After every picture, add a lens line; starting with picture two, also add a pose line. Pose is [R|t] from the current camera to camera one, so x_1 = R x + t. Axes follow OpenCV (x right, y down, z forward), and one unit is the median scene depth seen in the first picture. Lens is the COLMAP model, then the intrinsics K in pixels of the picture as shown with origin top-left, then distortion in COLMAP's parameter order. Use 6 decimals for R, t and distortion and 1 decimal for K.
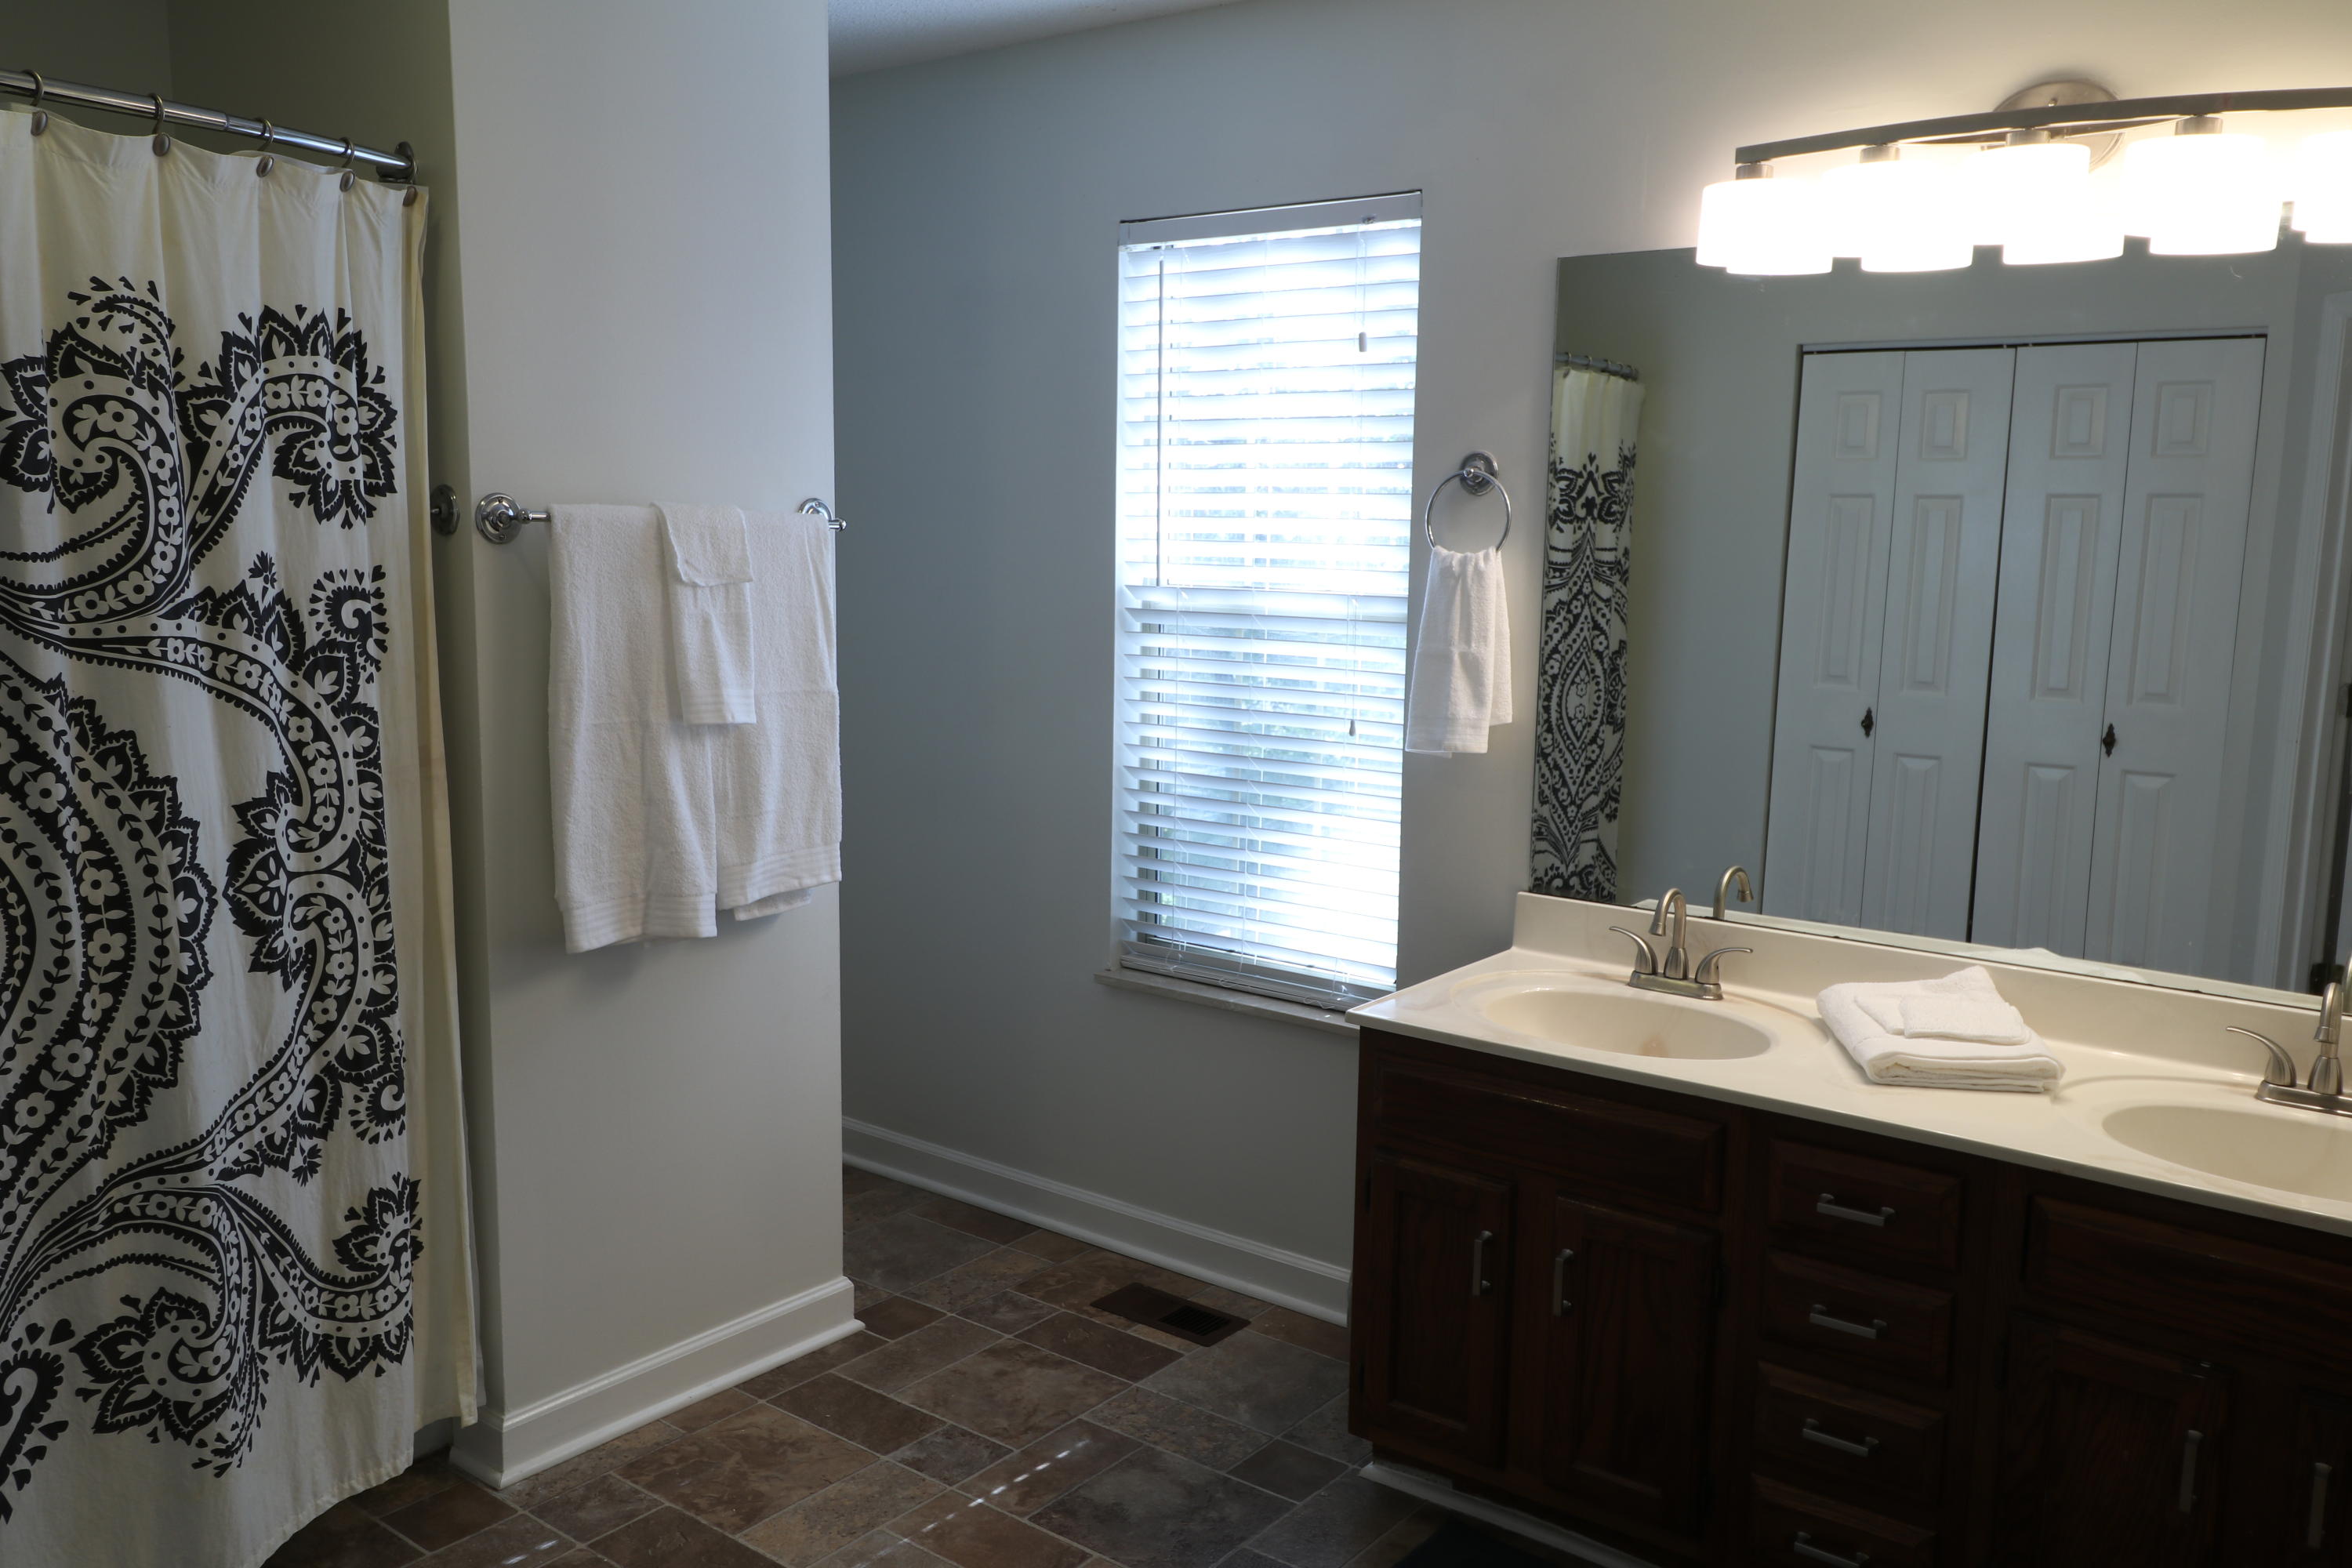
lens RADIAL K [[2002.2, 0, 1177.8], [0, 2002.2, 750.0], [0, 0, 1]] dist [0.267236, -0.712338]
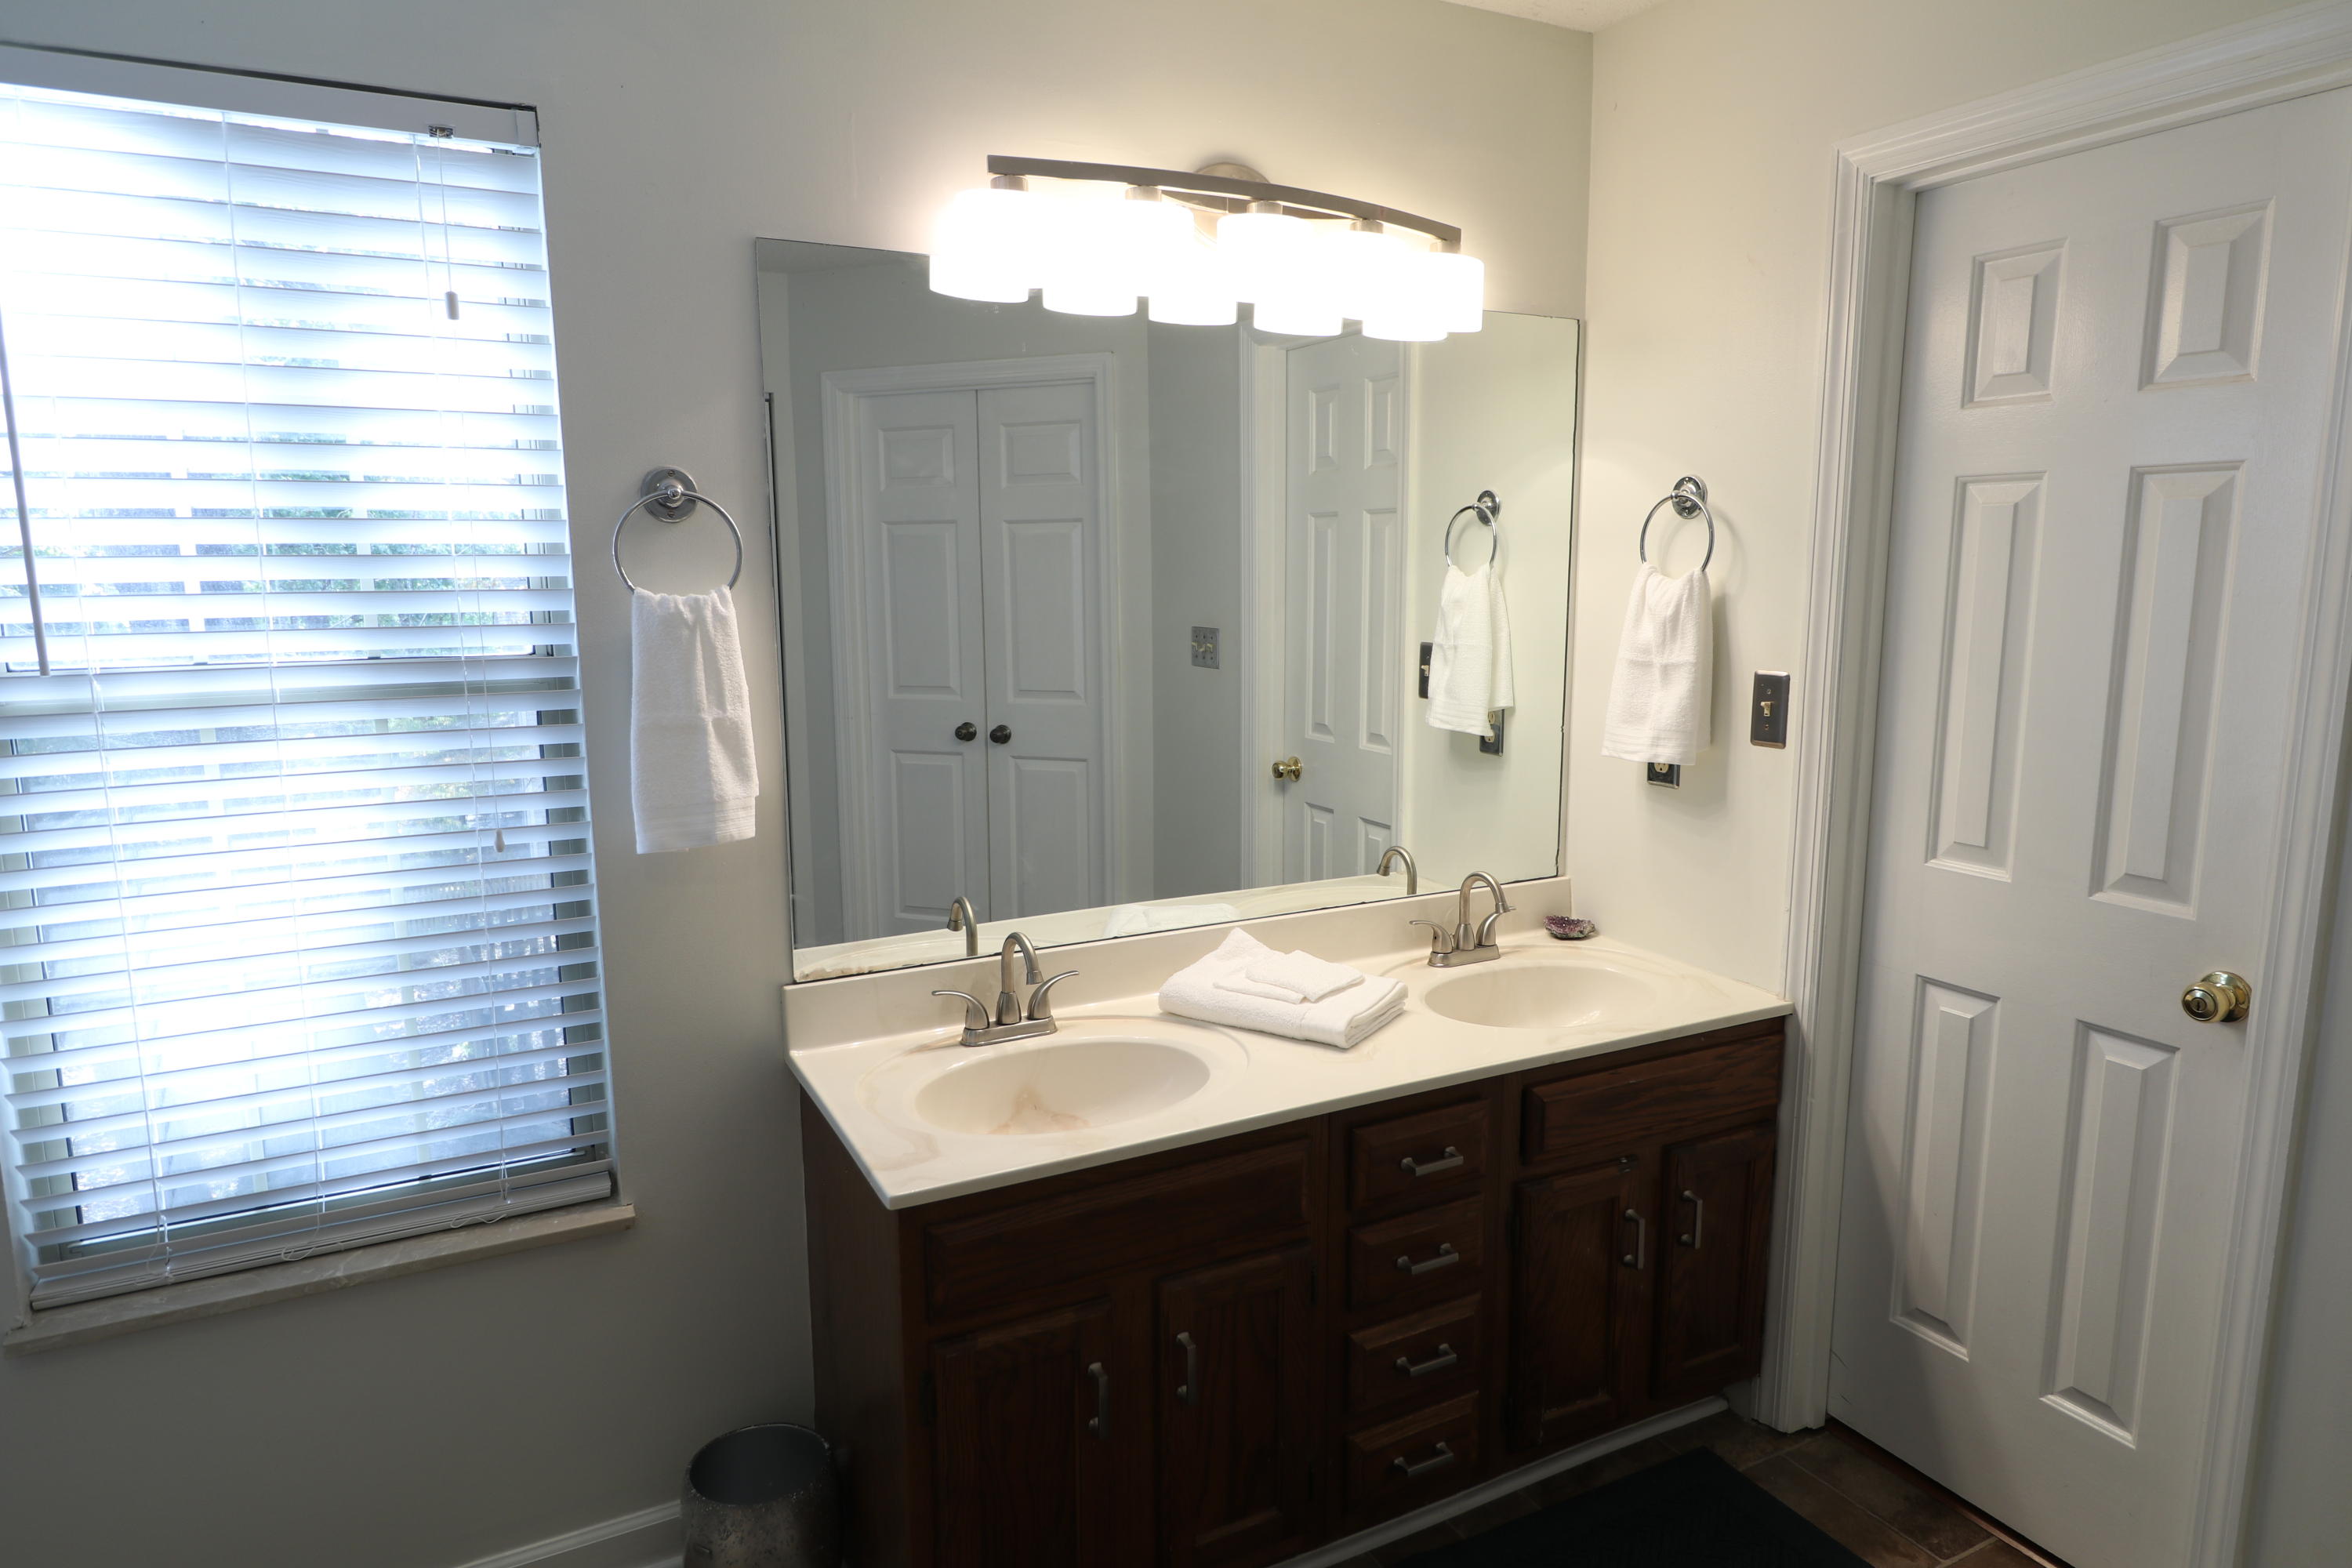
lens RADIAL K [[1428.4, 0, 1176.0], [0, 1428.4, 784.0], [0, 0, 1]] dist [-0.002738, -0.000731]
pose [[0.386232, -0.169075, 0.906774, -0.309852], [0.115988, 0.984157, 0.134099, -0.078762], [-0.915080, 0.053382, 0.399723, 0.613562]]
